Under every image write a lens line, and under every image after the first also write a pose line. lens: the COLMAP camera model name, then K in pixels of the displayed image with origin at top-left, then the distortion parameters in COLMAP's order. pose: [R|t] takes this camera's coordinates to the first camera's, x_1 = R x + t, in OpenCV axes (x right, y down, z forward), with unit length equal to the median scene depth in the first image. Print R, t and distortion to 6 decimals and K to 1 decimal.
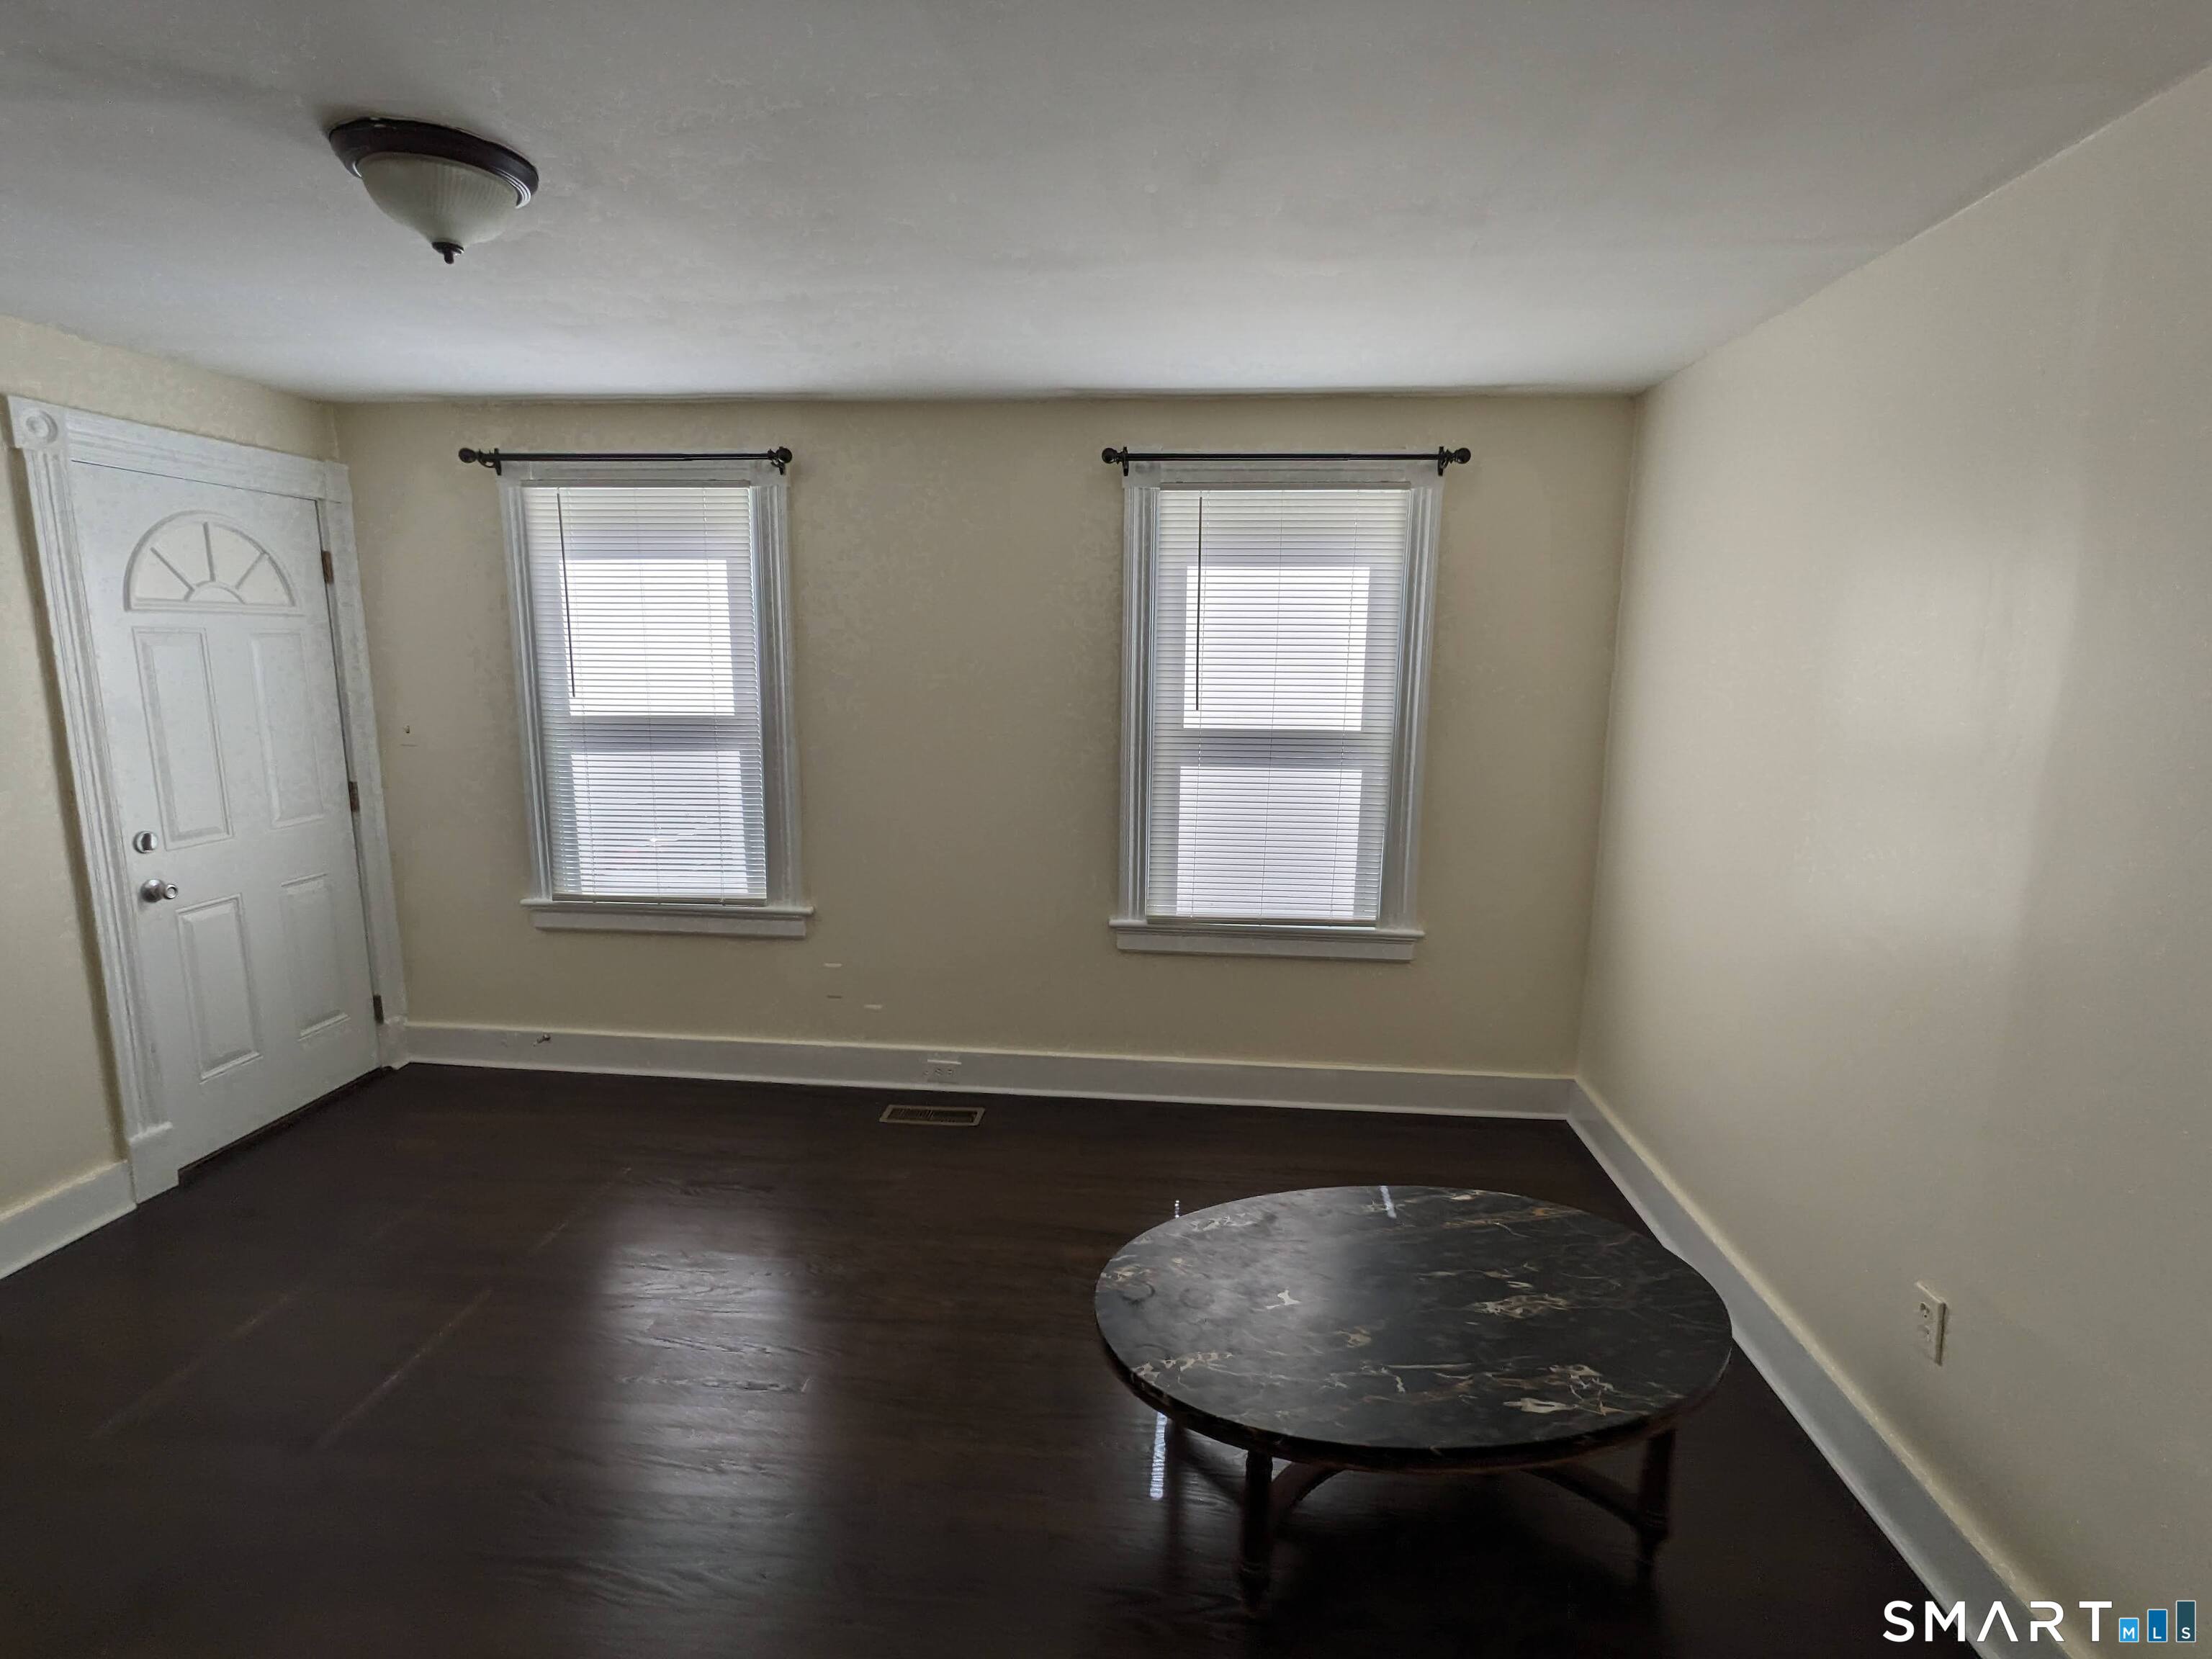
lens RADIAL K [[1040.4, 0, 1106.0], [0, 1040.4, 829.5], [0, 0, 1]] dist [-0.002488, -0.000342]
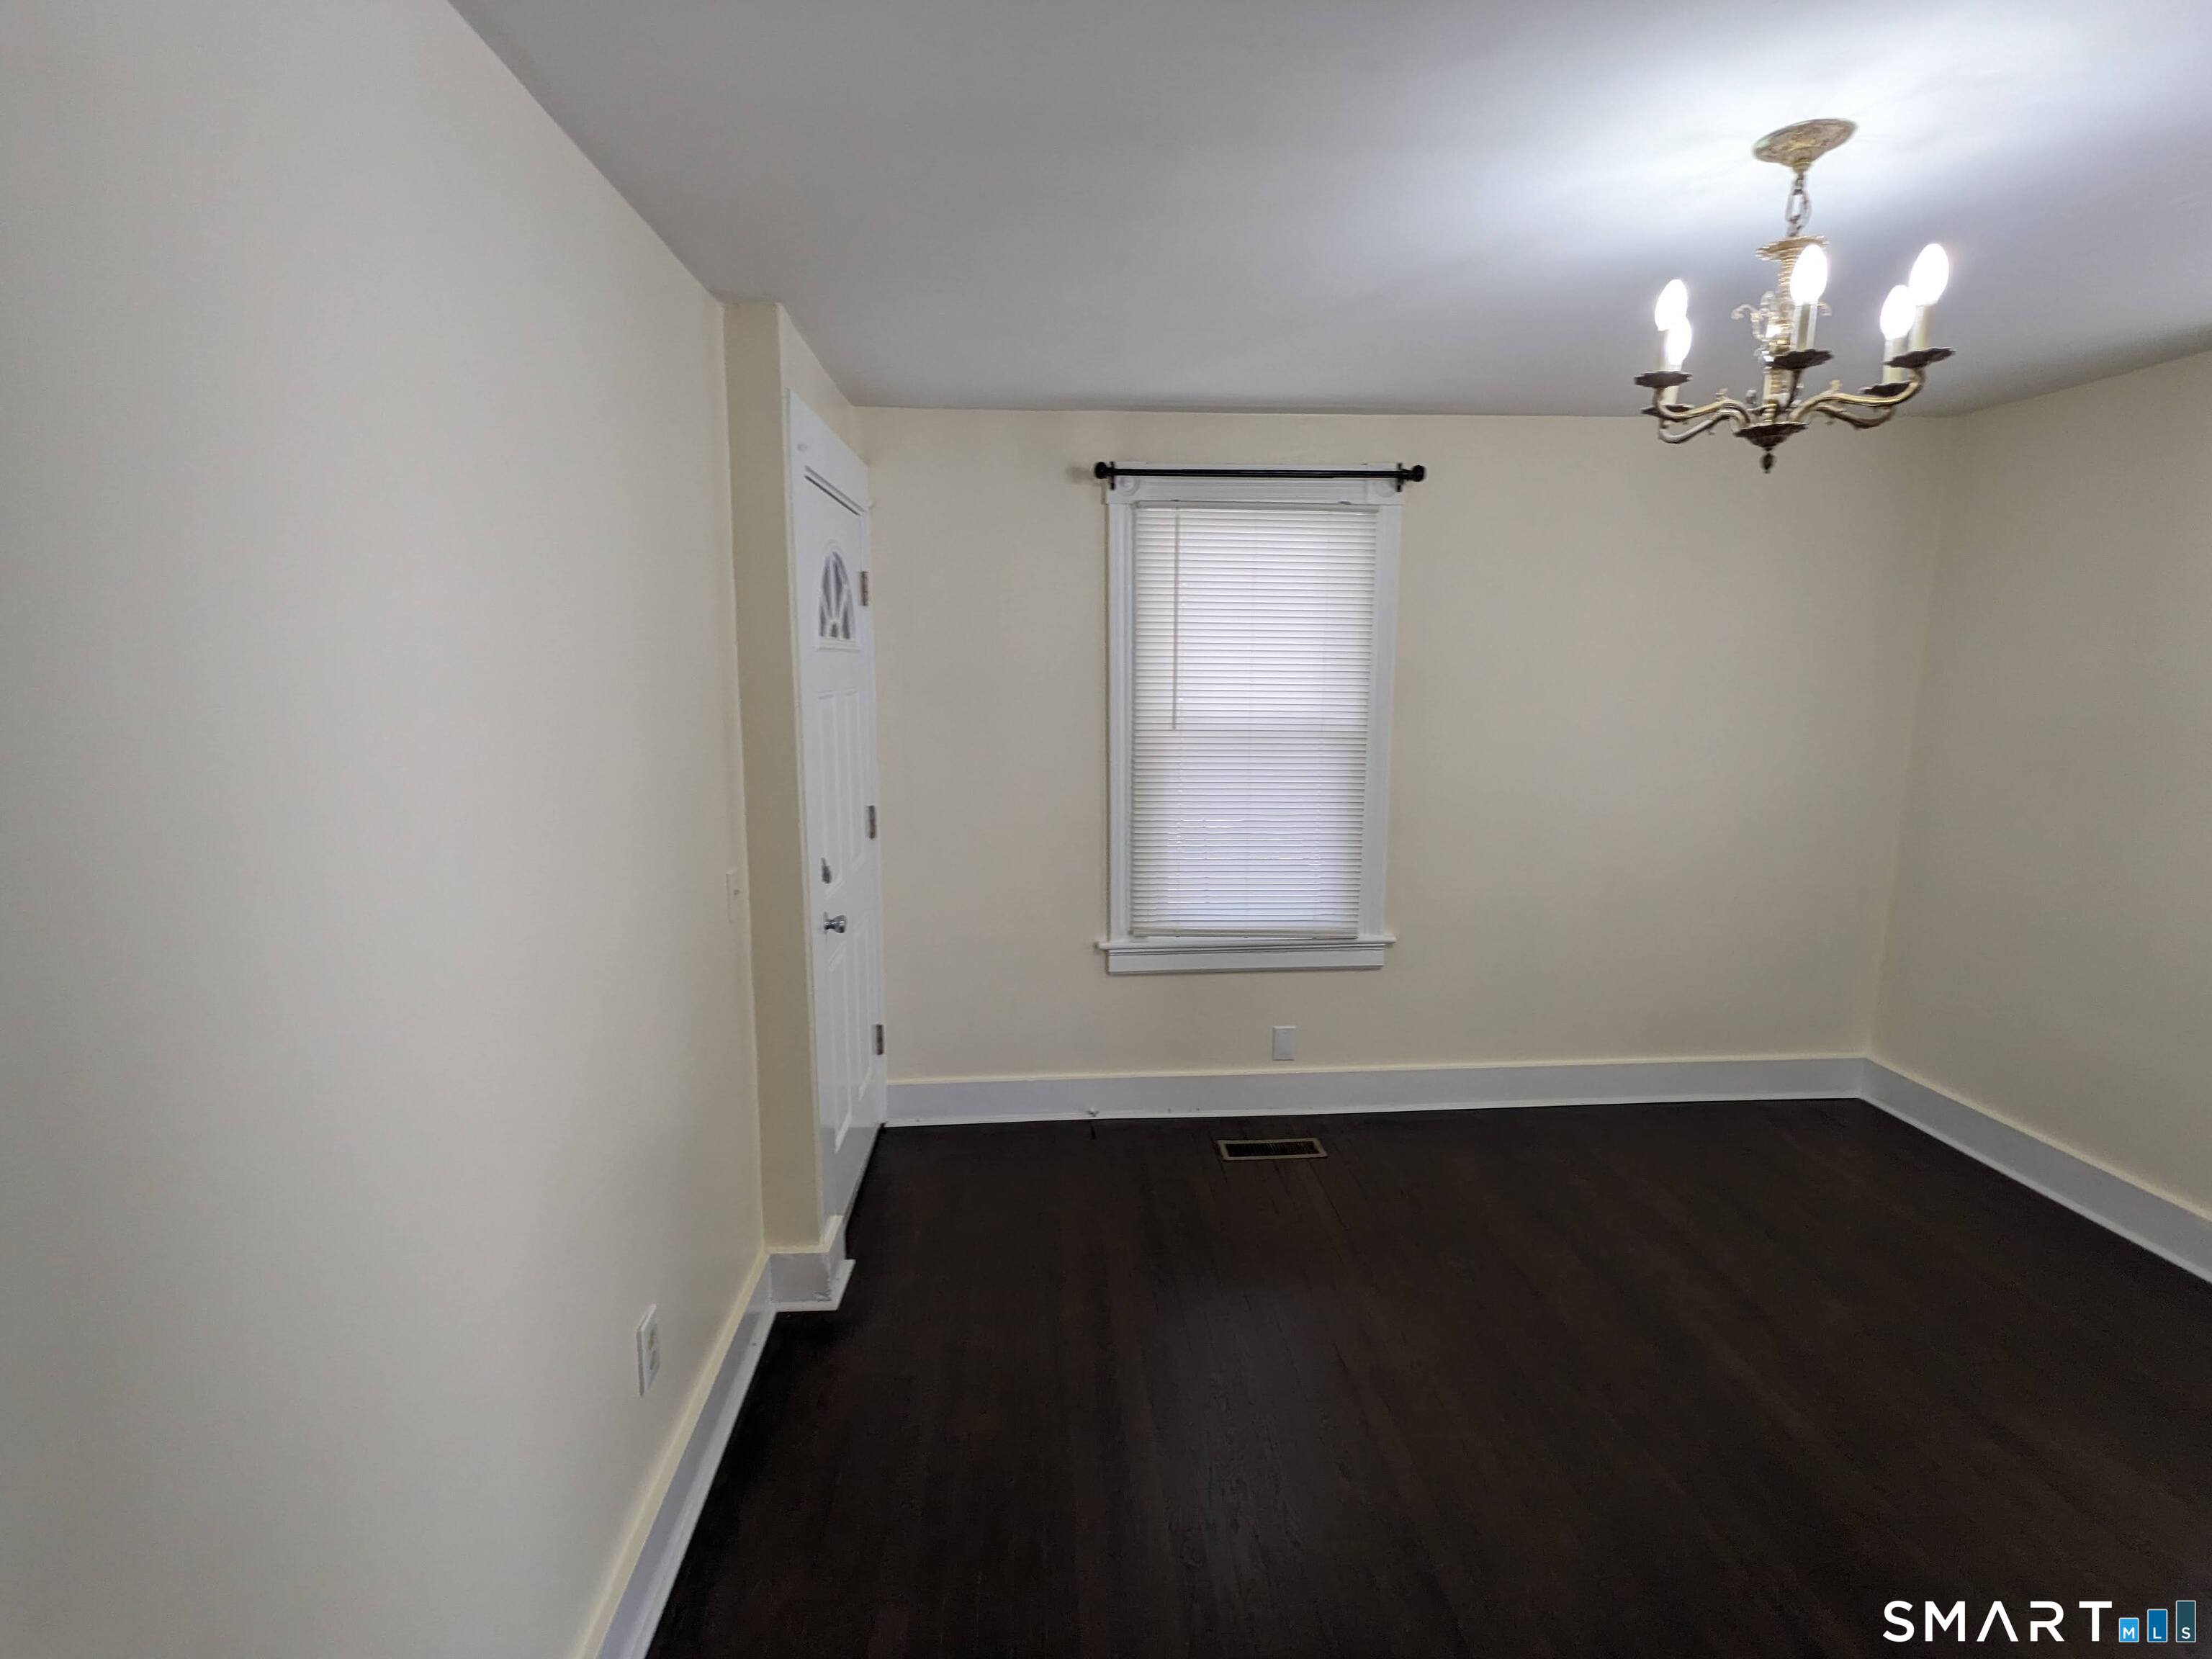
lens RADIAL K [[1064.3, 0, 1106.0], [0, 1064.3, 829.5], [0, 0, 1]] dist [-0.001188, -0.000207]
pose [[0.988298, -0.038485, 0.147598, -0.145524], [0.041196, 0.999033, -0.015352, -0.003259], [-0.146865, 0.021253, 0.988928, 0.008303]]
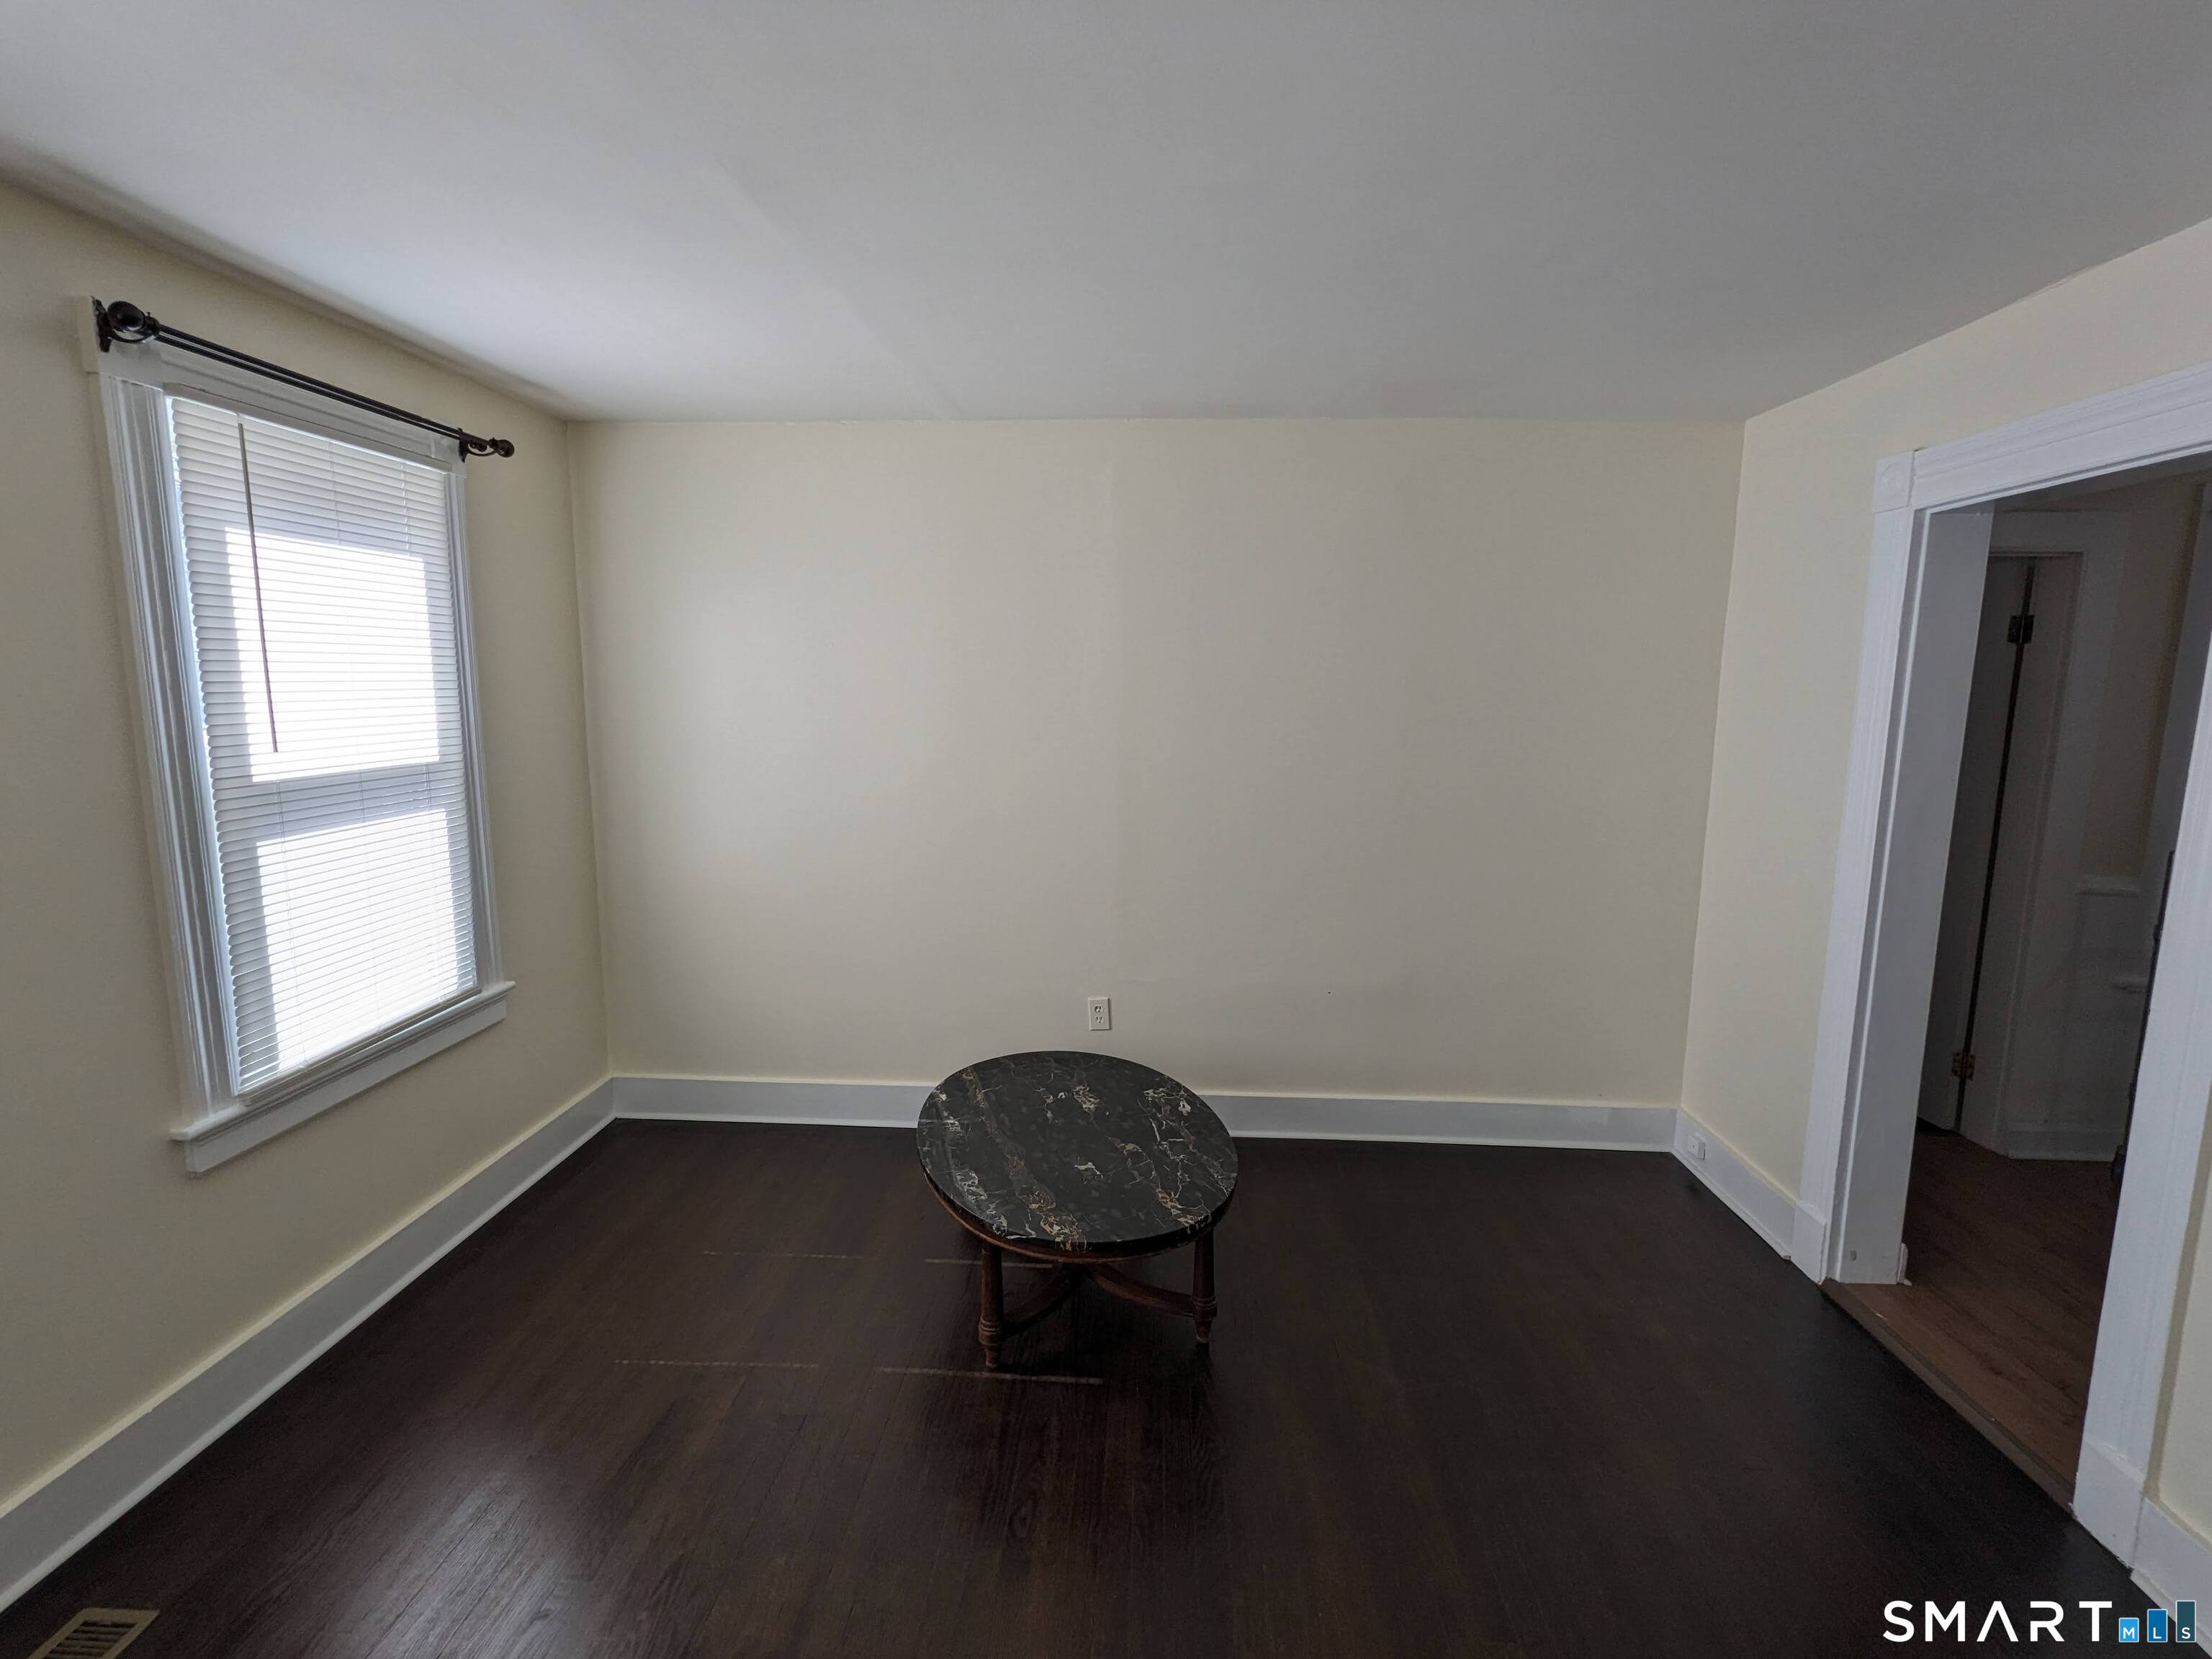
lens RADIAL K [[1040.4, 0, 1106.0], [0, 1040.4, 829.5], [0, 0, 1]] dist [-0.002488, -0.000342]
pose [[-0.007761, -0.156696, 0.987616, -0.580215], [0.168745, 0.973277, 0.155747, -0.083812], [-0.985629, 0.167864, 0.018888, 0.498784]]
